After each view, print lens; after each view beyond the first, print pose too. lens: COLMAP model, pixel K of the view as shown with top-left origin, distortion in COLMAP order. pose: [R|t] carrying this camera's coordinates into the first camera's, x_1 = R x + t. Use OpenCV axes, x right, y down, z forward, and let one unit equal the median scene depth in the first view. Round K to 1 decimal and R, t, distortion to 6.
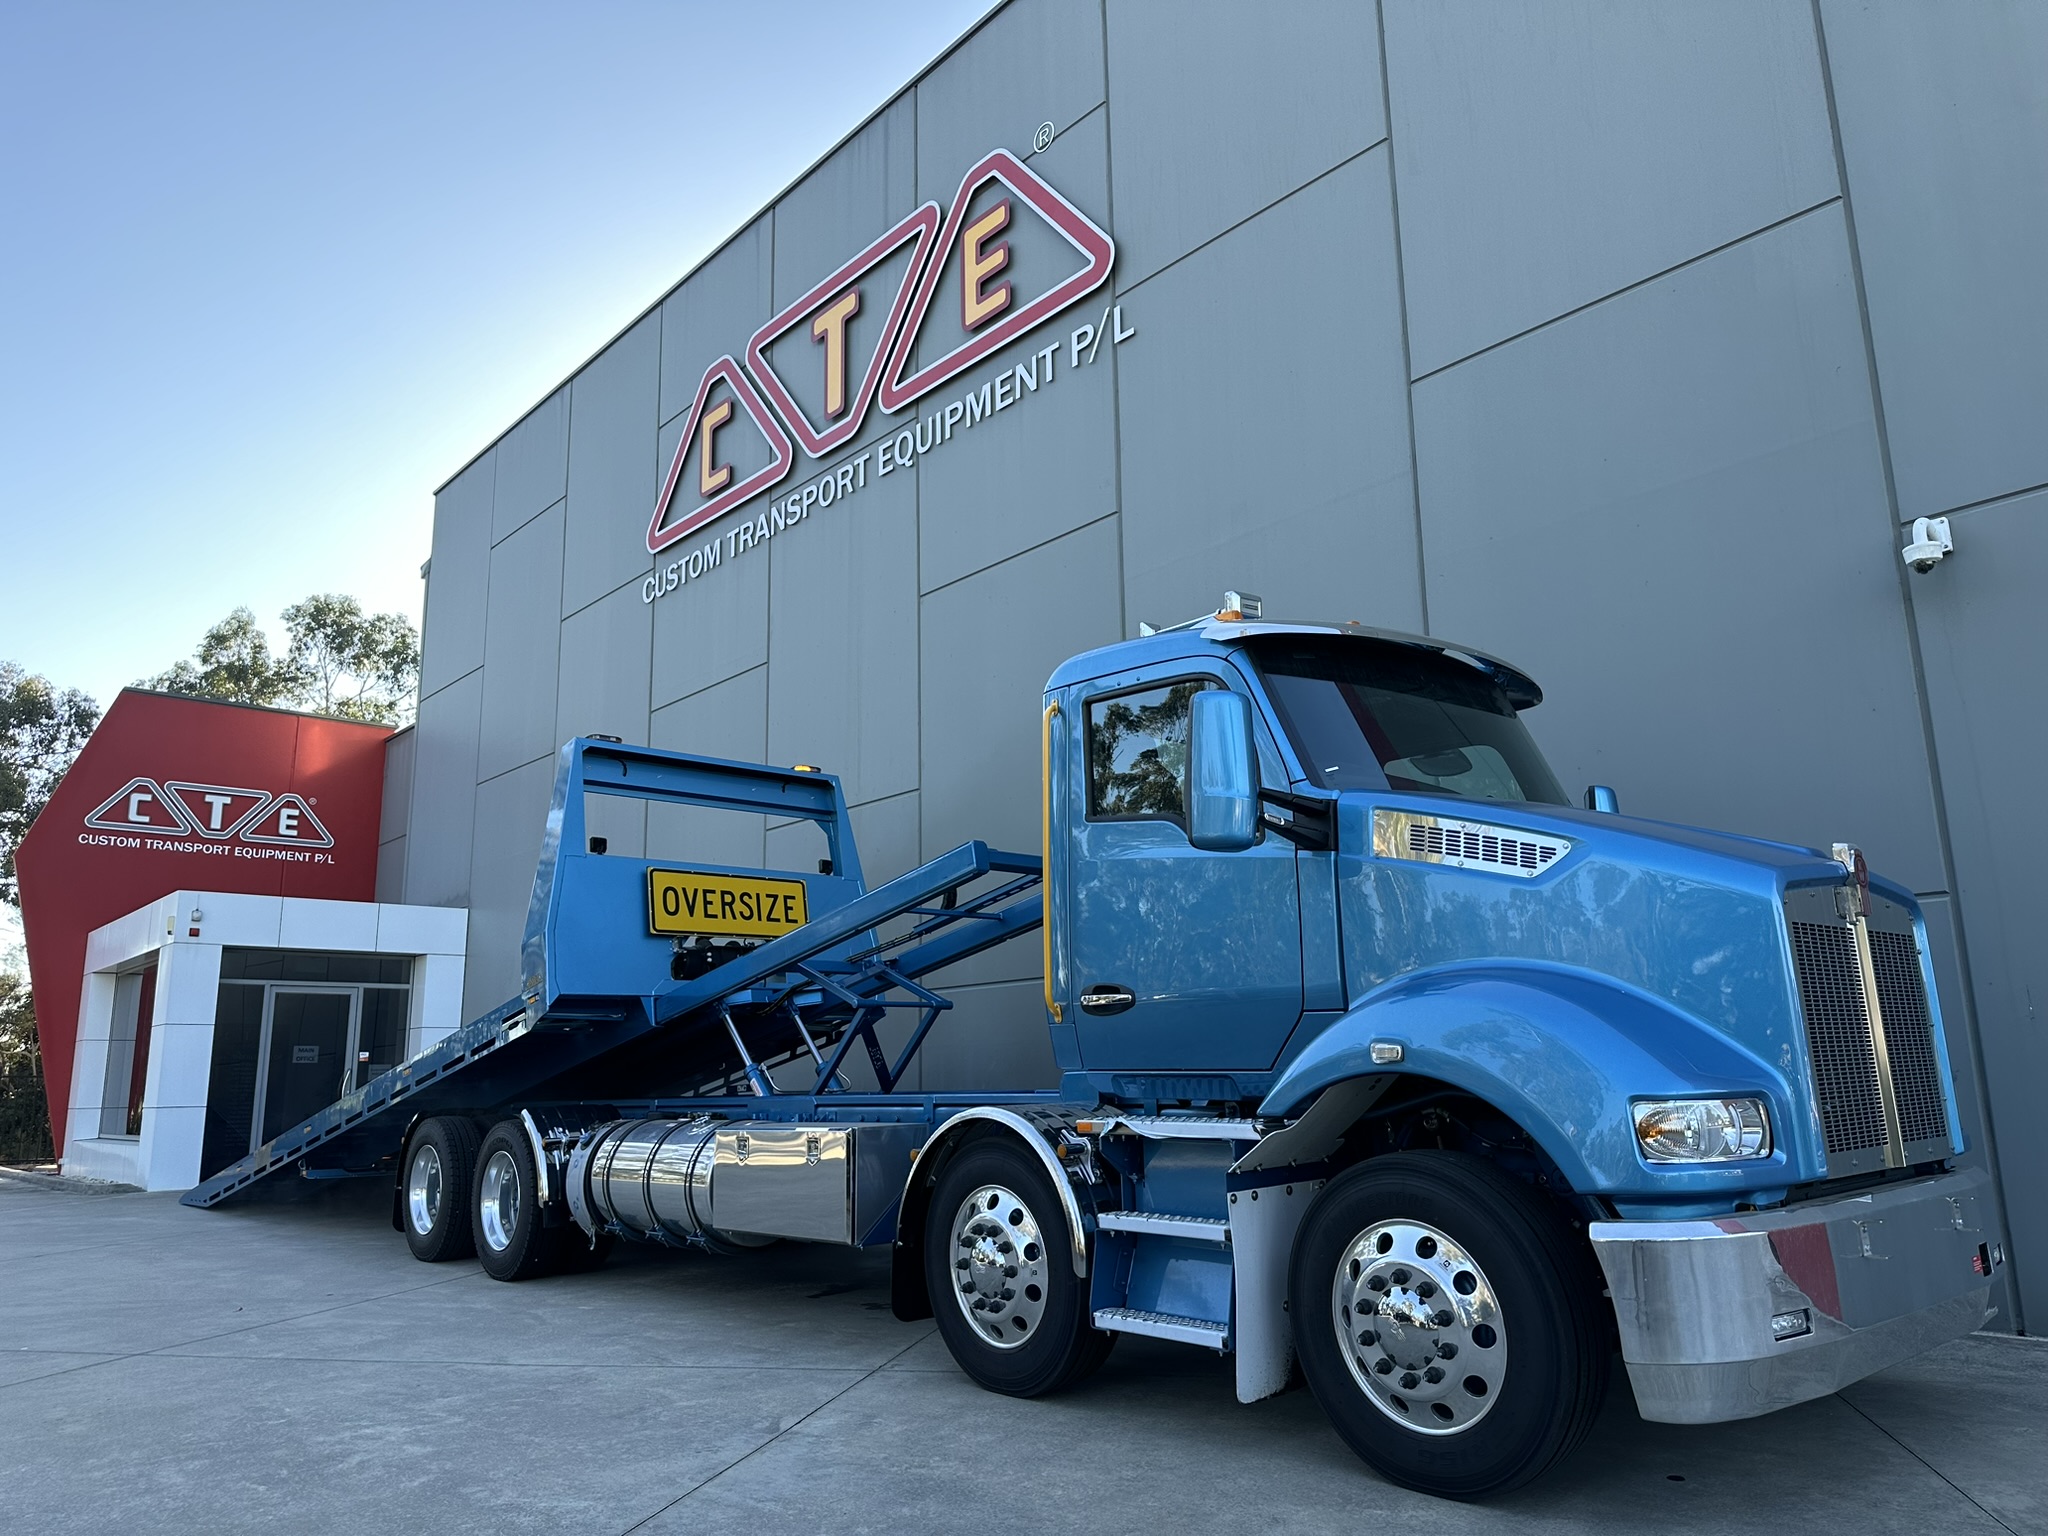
lens RADIAL K [[1431.1, 0, 1039.5], [0, 1431.1, 793.0], [0, 0, 1]] dist [0.027429, -0.050507]
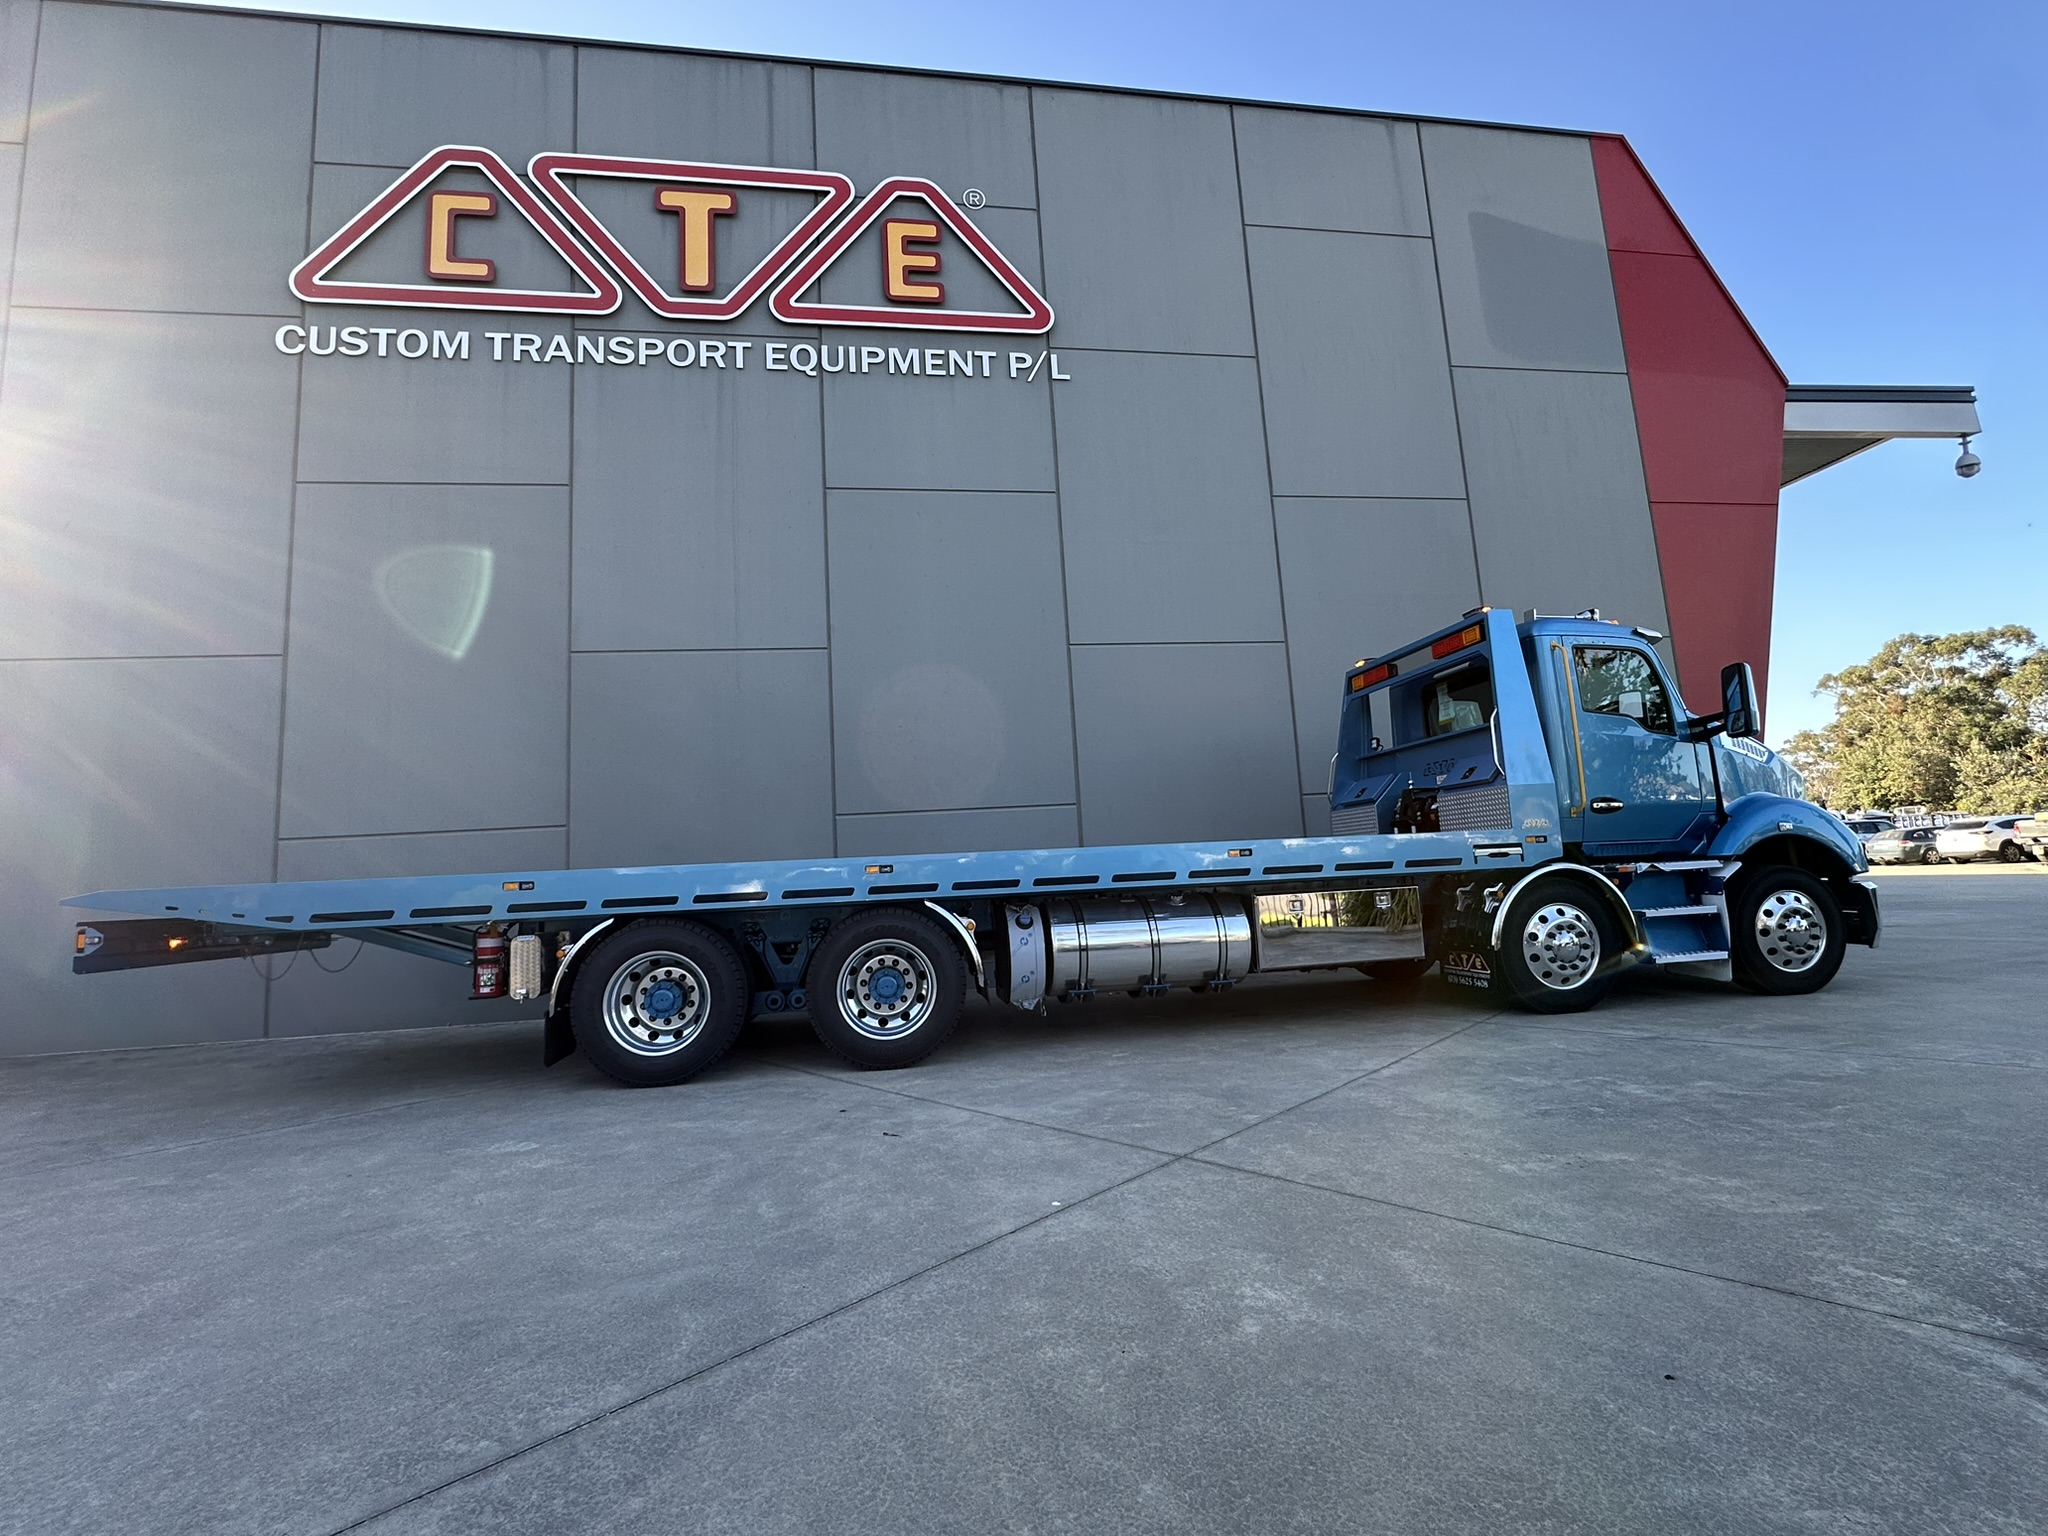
lens RADIAL K [[879.4, 0, 1053.0], [0, 879.4, 793.6], [0, 0, 1]] dist [-0.019200, 0.004742]
pose [[0.539762, 0.096450, 0.836274, -0.519651], [-0.119930, 0.992092, -0.037013, 0.111098], [-0.833231, -0.080316, 0.547061, 0.380740]]
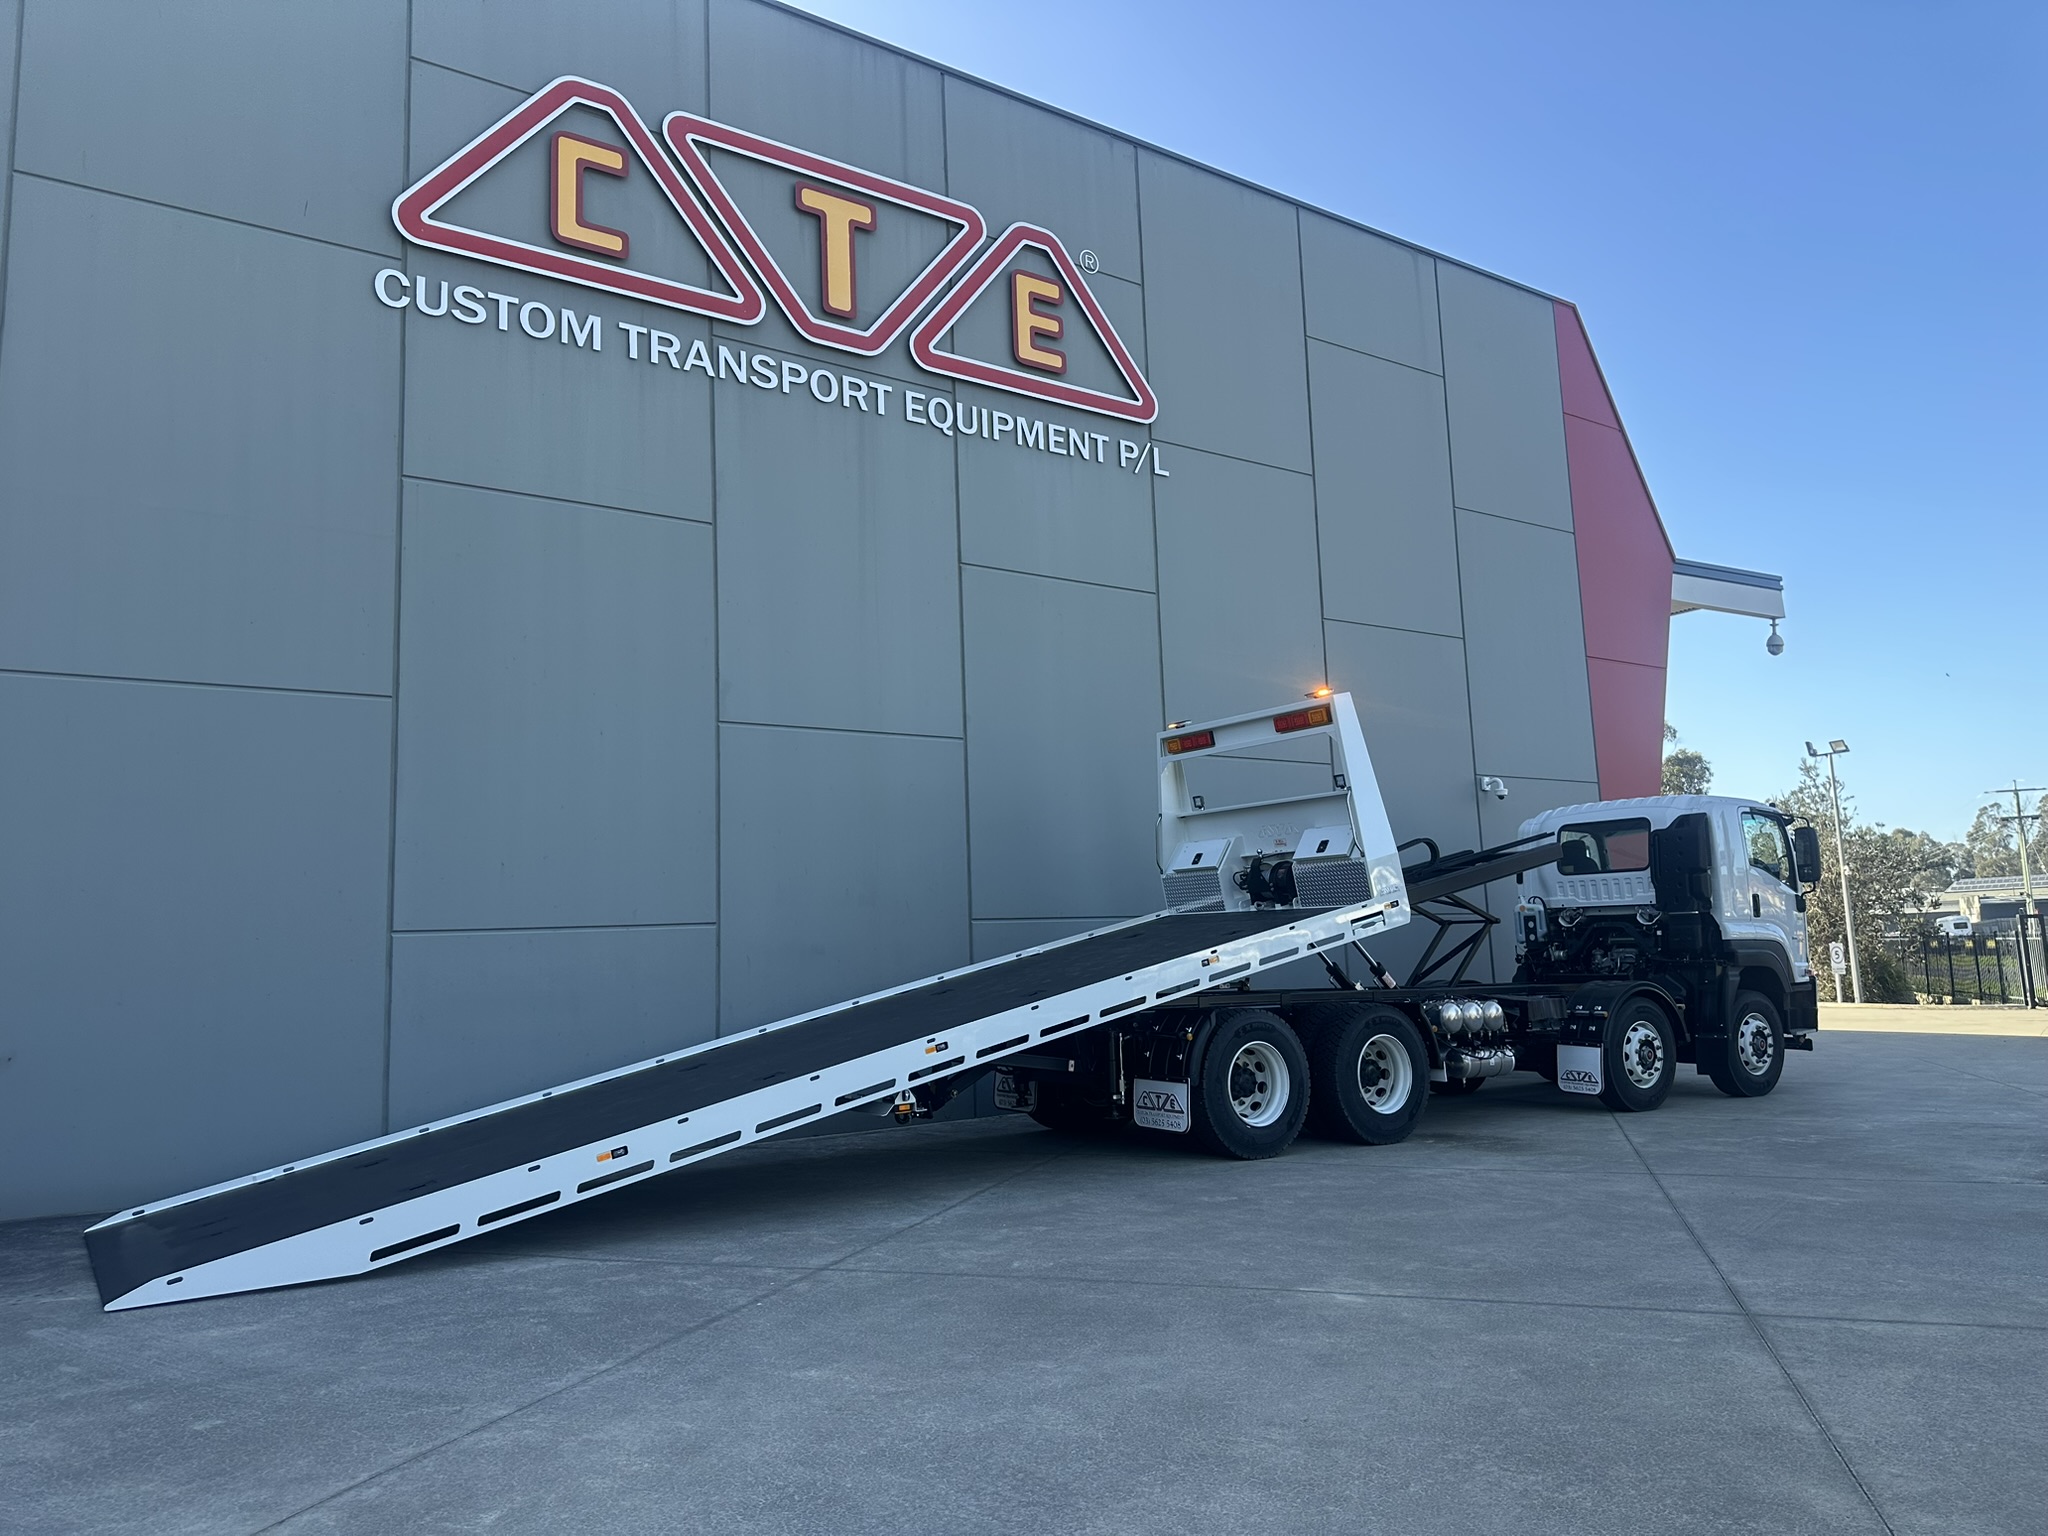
lens RADIAL K [[1431.1, 0, 1037.5], [0, 1431.1, 775.6], [0, 0, 1]] dist [0.027429, -0.050507]
pose [[0.121029, 0.151589, 0.981006, -1.030888], [-0.167490, 0.977220, -0.130341, 0.142619], [-0.978417, -0.148533, 0.143662, 0.691081]]
